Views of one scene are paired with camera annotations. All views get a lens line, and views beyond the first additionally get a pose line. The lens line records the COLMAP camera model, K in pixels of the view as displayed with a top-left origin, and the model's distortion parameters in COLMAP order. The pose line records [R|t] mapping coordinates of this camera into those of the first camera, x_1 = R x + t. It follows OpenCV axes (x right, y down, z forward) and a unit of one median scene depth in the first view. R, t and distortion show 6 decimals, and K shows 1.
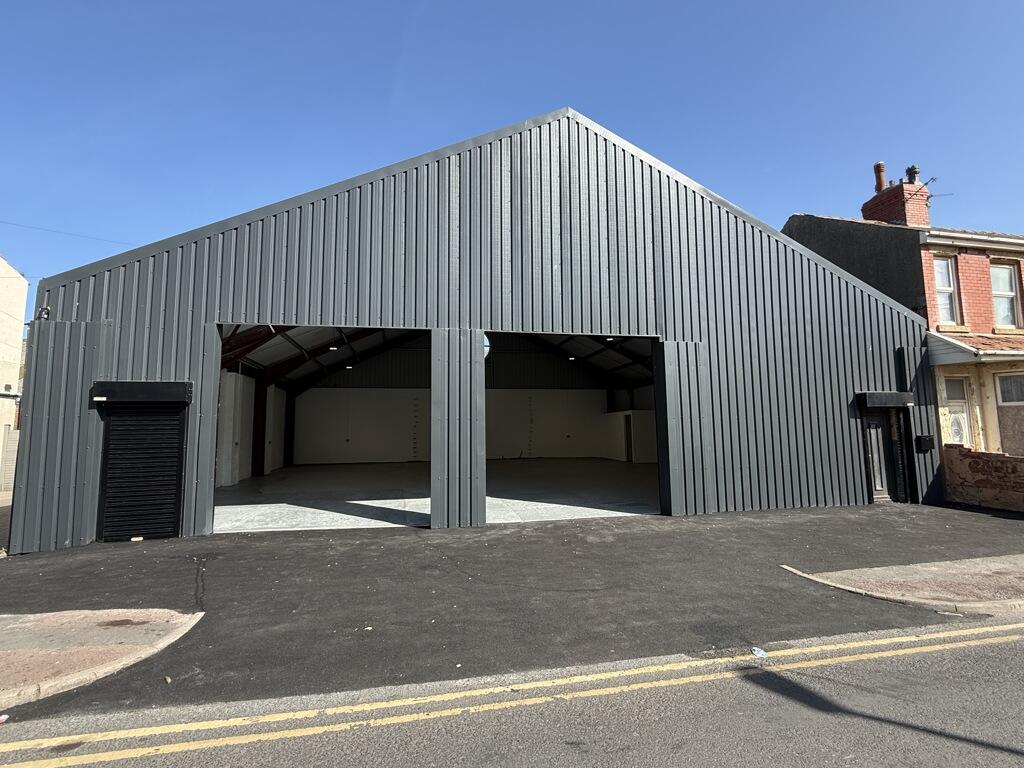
lens RADIAL K [[479.0, 0, 512.6], [0, 479.0, 384.6], [0, 0, 1]] dist [0.001001, 0.000769]
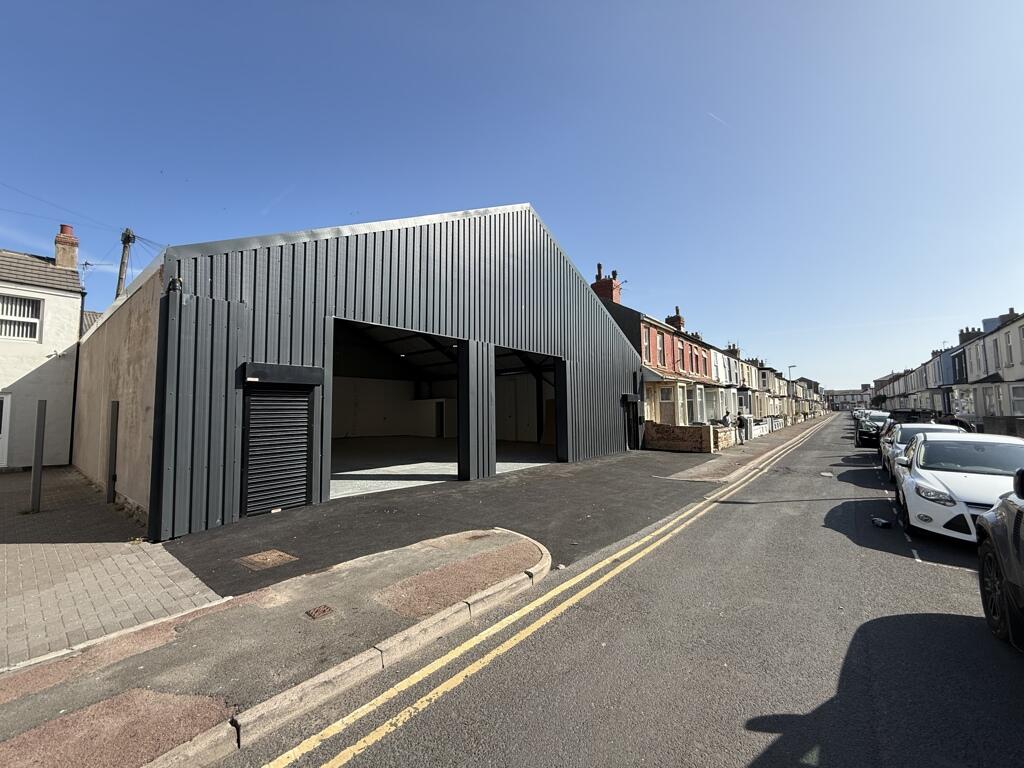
lens RADIAL K [[412.7, 0, 511.2], [0, 412.7, 383.3], [0, 0, 1]] dist [-0.002929, -0.000018]
pose [[0.788678, 0.048395, 0.612899, -0.922004], [-0.059969, 0.998199, -0.001650, 0.005859], [-0.611875, -0.035454, 0.790160, -0.042518]]
